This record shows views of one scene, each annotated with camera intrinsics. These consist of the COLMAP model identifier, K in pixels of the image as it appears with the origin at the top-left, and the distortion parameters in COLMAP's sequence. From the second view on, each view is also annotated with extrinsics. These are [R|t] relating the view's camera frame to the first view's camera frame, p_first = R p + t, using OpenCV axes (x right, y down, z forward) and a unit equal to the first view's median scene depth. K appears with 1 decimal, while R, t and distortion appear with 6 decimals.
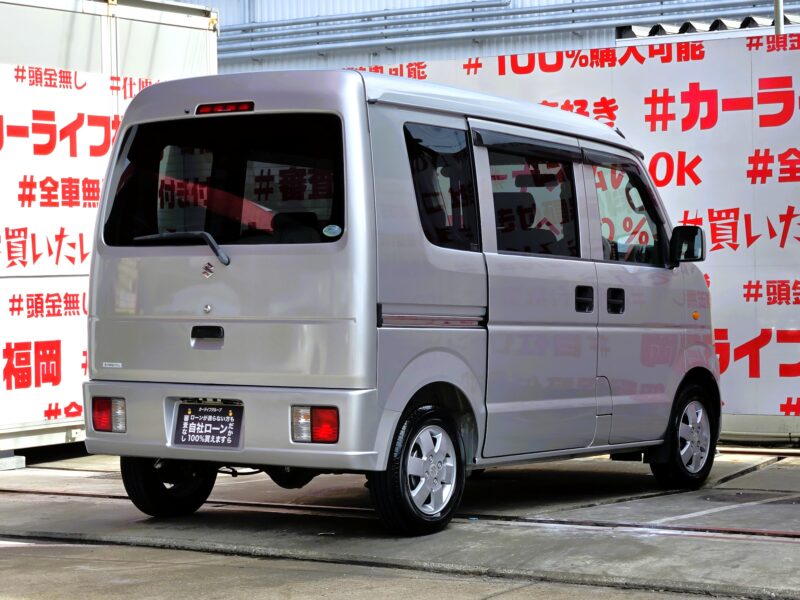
lens RADIAL K [[2146.0, 0, 400.0], [0, 2146.0, 300.0], [0, 0, 1]] dist [-0.380547, 6.983707]
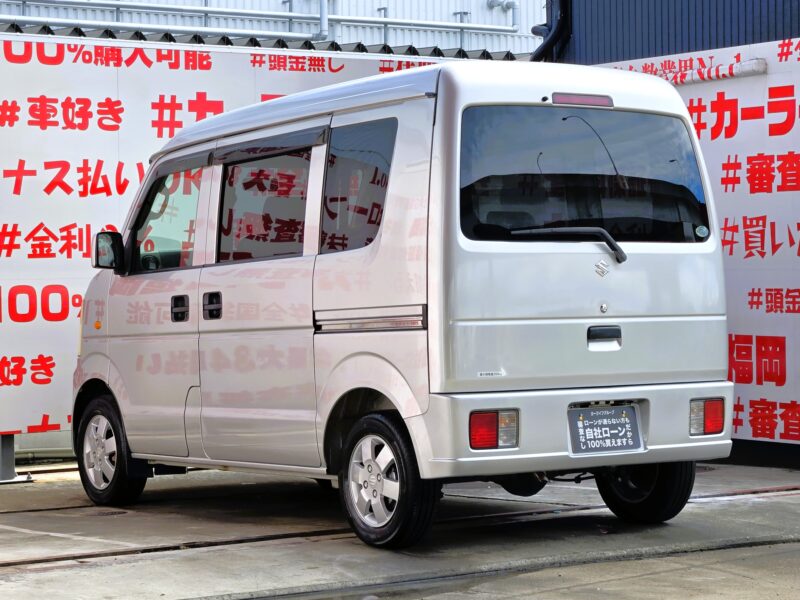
lens RADIAL K [[2146.0, 0, 400.0], [0, 2146.0, 300.0], [0, 0, 1]] dist [-0.380547, 6.983707]
pose [[0.381972, -0.006455, 0.924151, -0.863097], [0.024187, 0.999703, -0.003015, 0.001084], [-0.923857, 0.023504, 0.382015, 0.611720]]
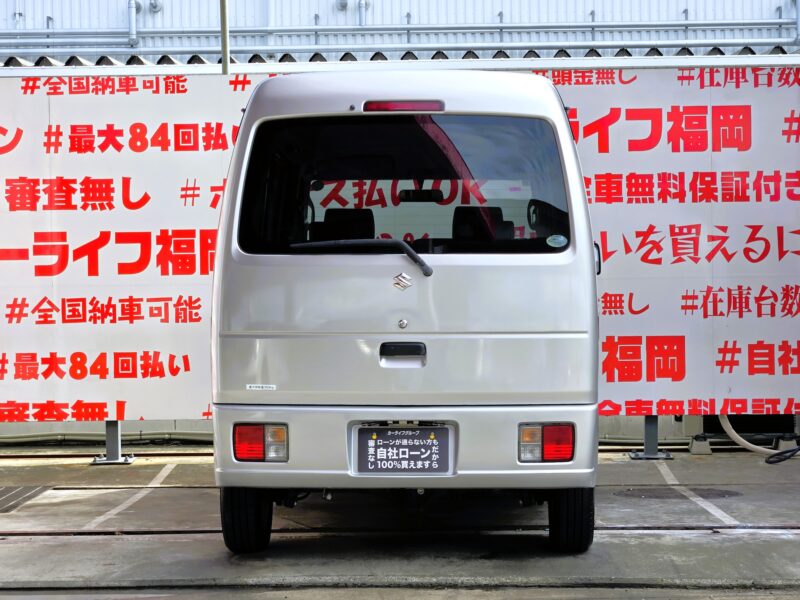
lens RADIAL K [[1786.5, 0, 400.0], [0, 1786.5, 300.0], [0, 0, 1]] dist [-0.406935, 5.988344]
pose [[0.851568, -0.003395, 0.524233, -0.419857], [0.007066, 0.999963, -0.005001, -0.001719], [-0.524196, 0.007963, 0.851560, 0.297084]]
